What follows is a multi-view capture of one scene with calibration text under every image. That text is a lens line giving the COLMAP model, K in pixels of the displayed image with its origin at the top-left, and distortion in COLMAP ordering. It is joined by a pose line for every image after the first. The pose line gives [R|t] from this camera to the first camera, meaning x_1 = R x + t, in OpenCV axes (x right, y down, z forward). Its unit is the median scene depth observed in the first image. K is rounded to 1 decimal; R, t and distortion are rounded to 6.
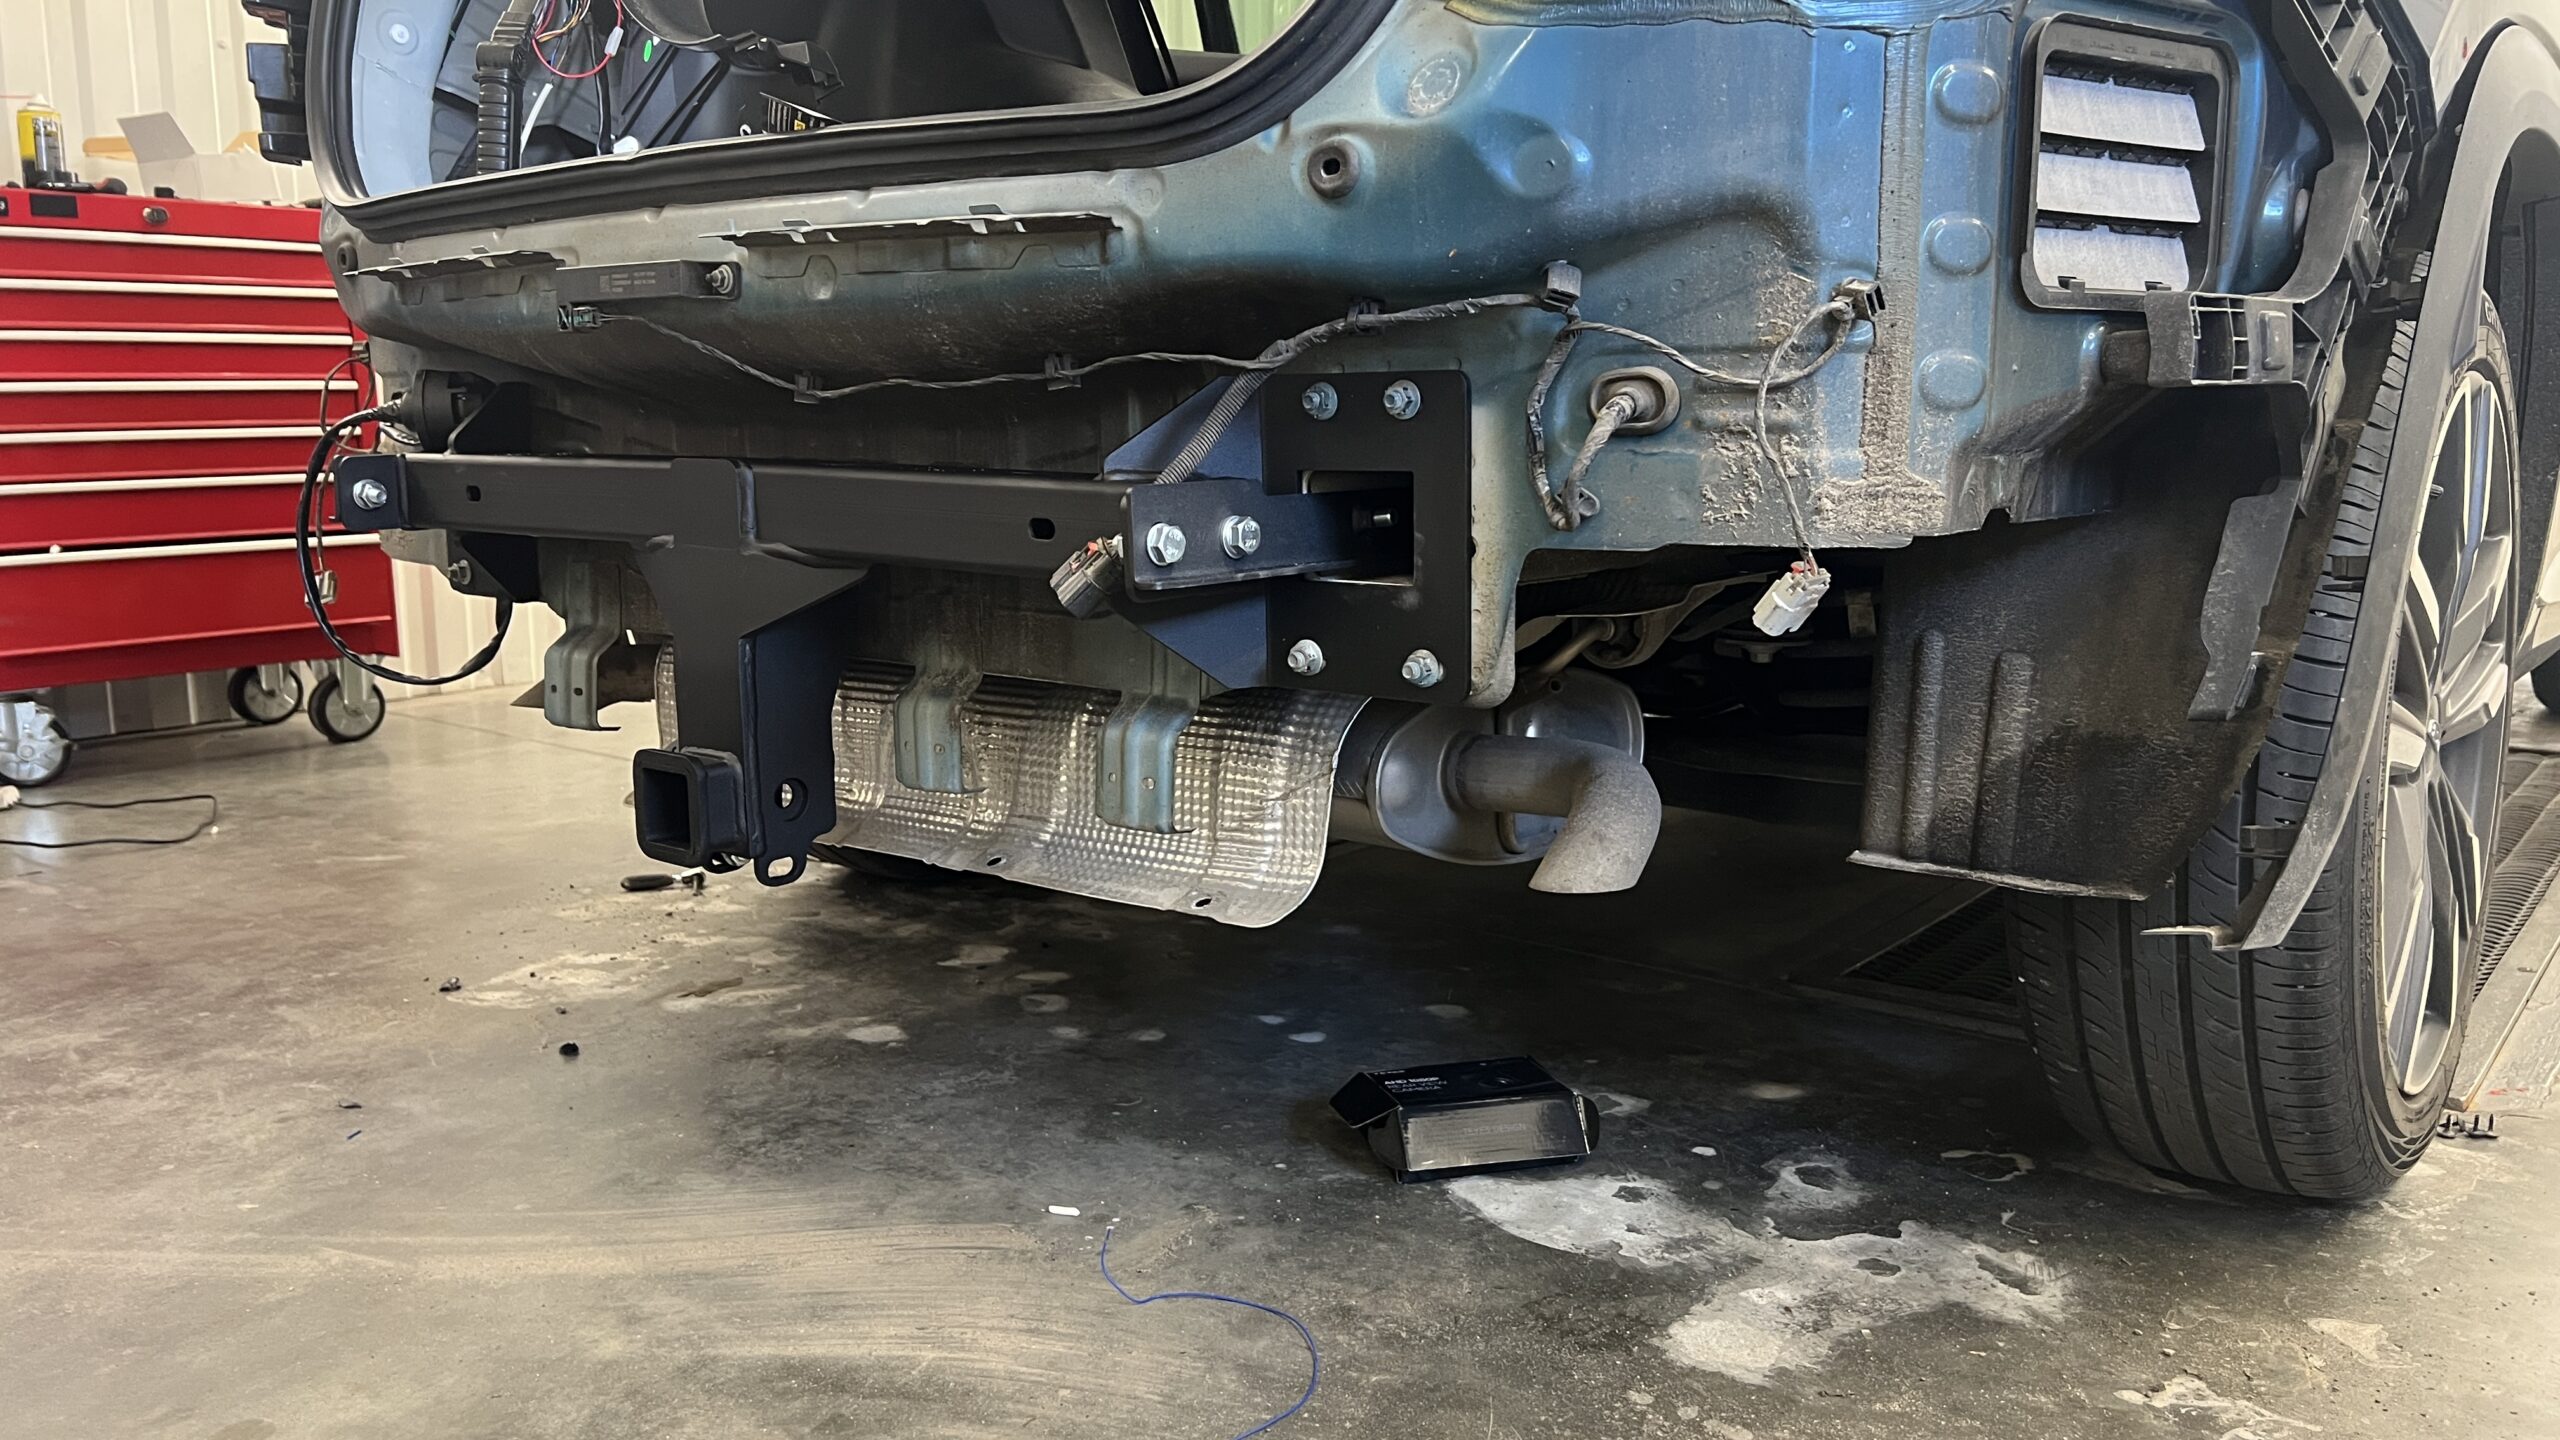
lens RADIAL K [[1968.8, 0, 1288.3], [0, 1968.8, 713.6], [0, 0, 1]] dist [0.007684, -0.029221]
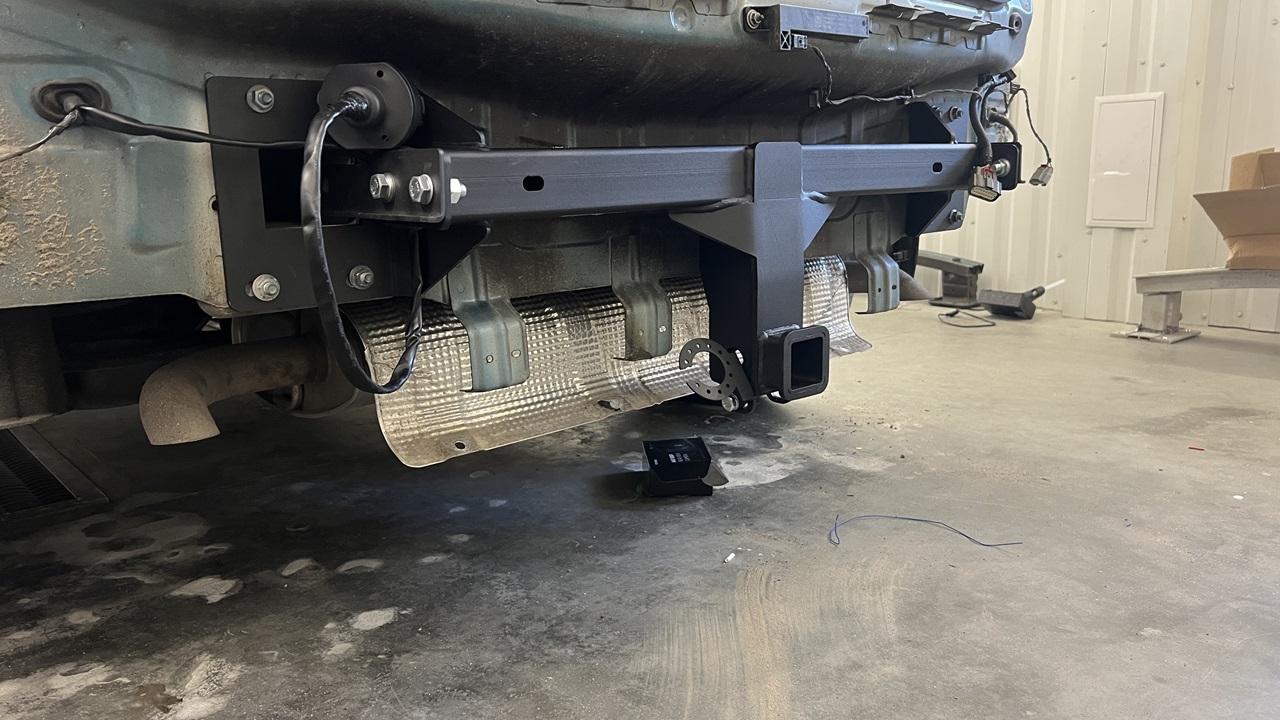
lens RADIAL K [[984.4, 0, 645.9], [0, 984.4, 361.3], [0, 0, 1]] dist [0.007684, -0.029221]
pose [[0.175029, -0.205598, 0.962857, -0.909245], [0.186310, 0.967201, 0.172658, -0.095037], [-0.966775, 0.149170, 0.207593, 0.788204]]
